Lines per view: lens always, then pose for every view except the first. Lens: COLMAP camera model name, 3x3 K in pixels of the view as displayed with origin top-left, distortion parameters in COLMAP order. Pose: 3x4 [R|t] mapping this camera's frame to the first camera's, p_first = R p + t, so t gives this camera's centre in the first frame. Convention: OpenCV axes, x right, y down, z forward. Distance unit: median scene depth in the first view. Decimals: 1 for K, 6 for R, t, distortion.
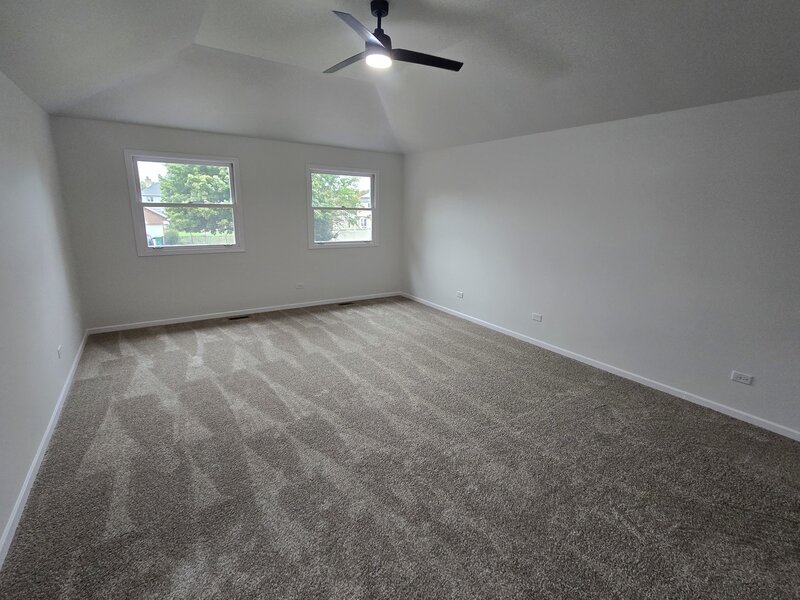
lens RADIAL K [[377.1, 0, 404.8], [0, 377.1, 289.2], [0, 0, 1]] dist [0.001965, -0.000008]
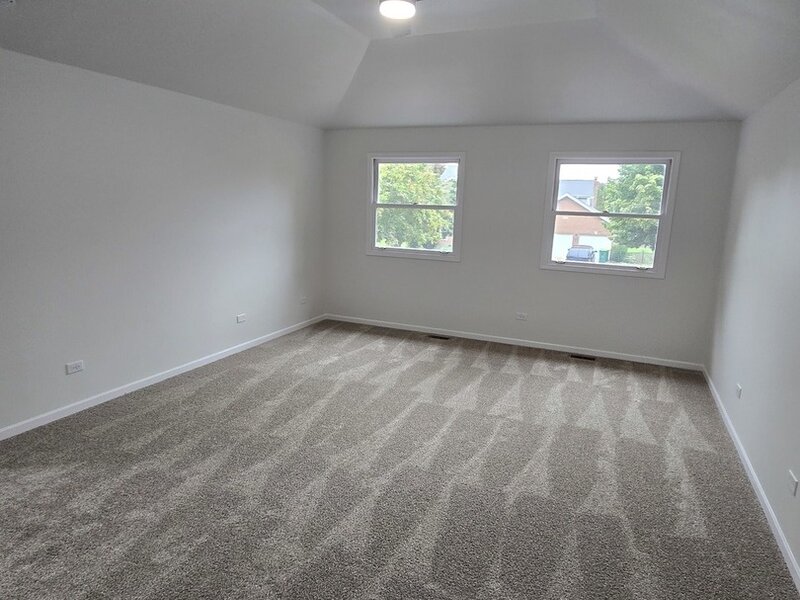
lens RADIAL K [[500.2, 0, 400.0], [0, 500.2, 300.0], [0, 0, 1]] dist [-0.001020, -0.000468]
pose [[0.554006, 0.154527, -0.818046, 0.498355], [-0.195054, 0.979365, 0.052903, -0.058194], [0.809340, 0.130255, 0.572715, 0.317350]]
